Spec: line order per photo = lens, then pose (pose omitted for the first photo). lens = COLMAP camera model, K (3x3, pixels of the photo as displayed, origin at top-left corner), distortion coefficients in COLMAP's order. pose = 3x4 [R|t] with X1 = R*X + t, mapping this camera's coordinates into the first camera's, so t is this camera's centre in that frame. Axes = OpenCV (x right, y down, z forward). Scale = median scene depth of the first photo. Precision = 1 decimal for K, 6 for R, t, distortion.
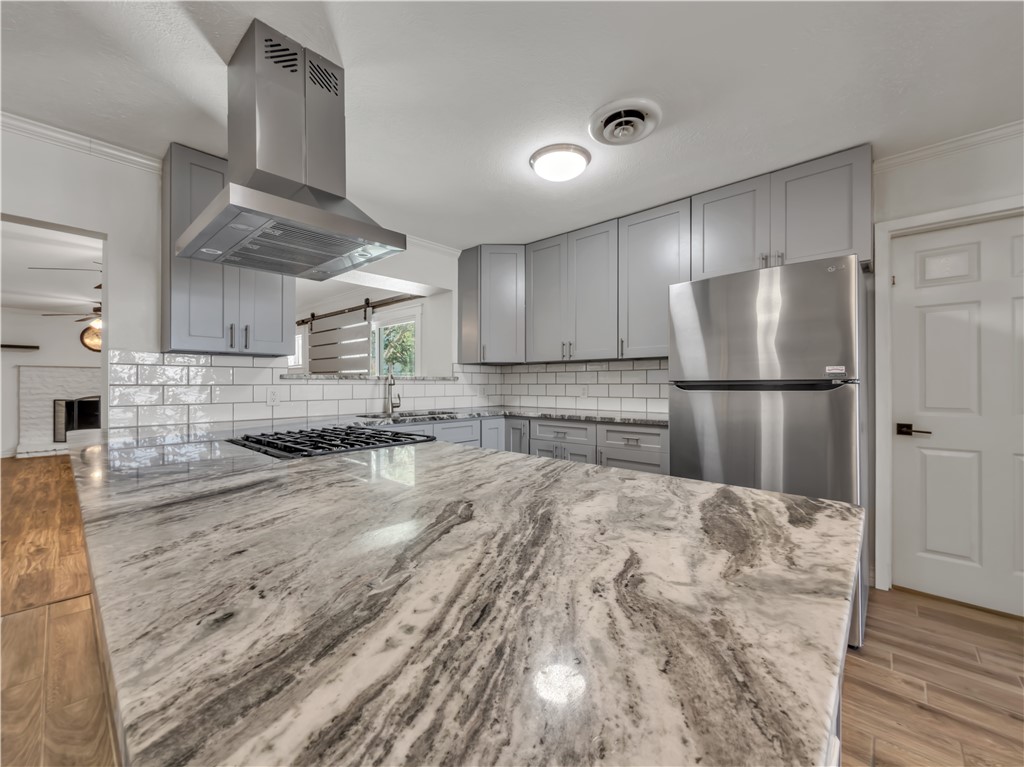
lens RADIAL K [[414.6, 0, 511.3], [0, 414.6, 380.9], [0, 0, 1]] dist [0.000594, 0.000120]
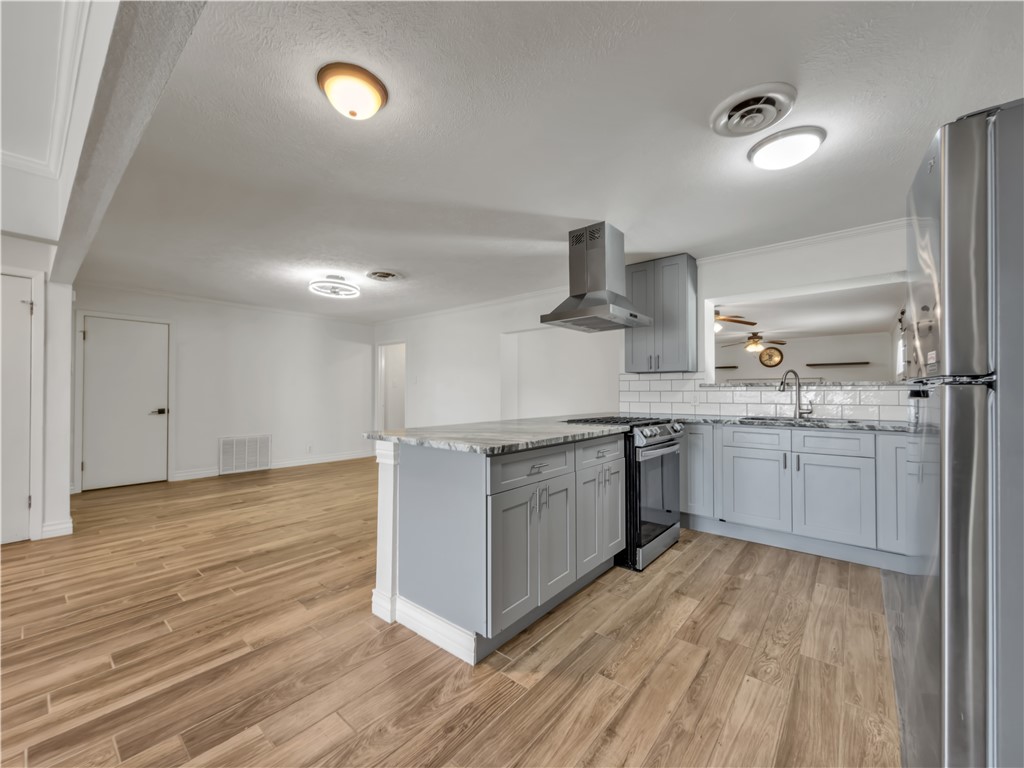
lens RADIAL K [[414.6, 0, 515.4], [0, 414.6, 385.8], [0, 0, 1]] dist [0.000594, 0.000120]
pose [[0.052179, -0.014864, -0.998527, 0.727125], [0.007141, 0.999869, -0.014511, 0.006515], [0.998612, -0.006373, 0.052278, 0.253688]]
